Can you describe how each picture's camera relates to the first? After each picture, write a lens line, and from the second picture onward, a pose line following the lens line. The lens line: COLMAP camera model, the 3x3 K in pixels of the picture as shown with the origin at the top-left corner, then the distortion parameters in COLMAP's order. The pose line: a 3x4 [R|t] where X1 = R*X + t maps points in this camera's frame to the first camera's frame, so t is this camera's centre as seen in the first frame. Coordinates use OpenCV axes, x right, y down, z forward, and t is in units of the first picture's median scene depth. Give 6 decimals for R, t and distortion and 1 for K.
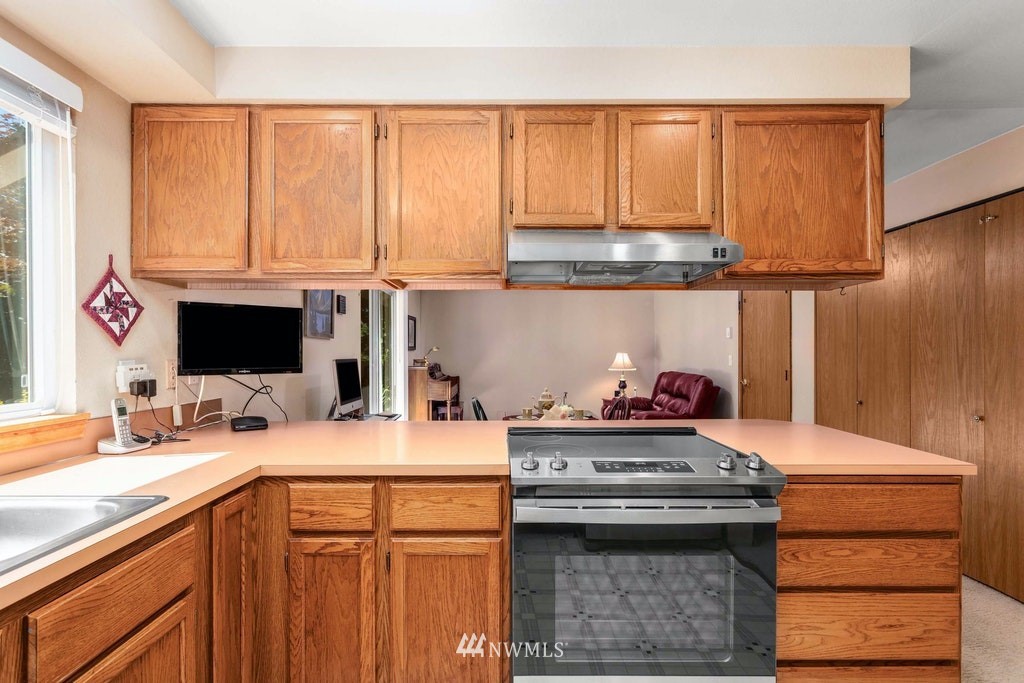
lens RADIAL K [[493.3, 0, 505.1], [0, 493.3, 350.4], [0, 0, 1]] dist [0.002387, 0.000398]
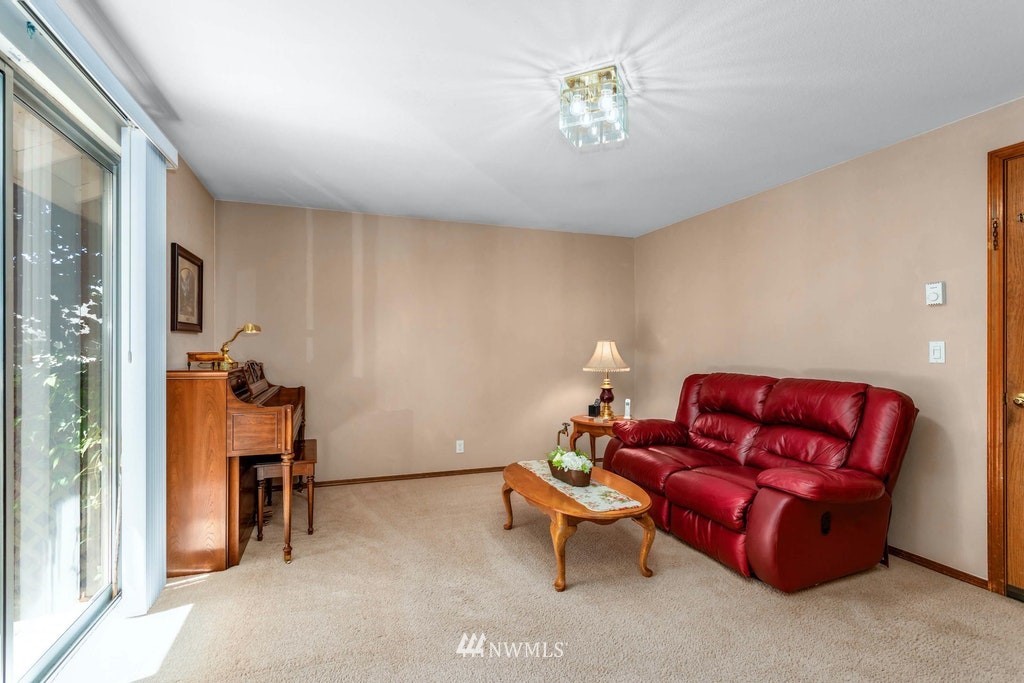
lens RADIAL K [[493.3, 0, 509.7], [0, 493.3, 345.3], [0, 0, 1]] dist [0.002387, 0.000398]
pose [[0.943879, 0.001375, 0.330287, -0.069956], [-0.001894, 0.999997, 0.001251, 0.010226], [-0.330285, -0.001806, 0.943880, 0.521594]]
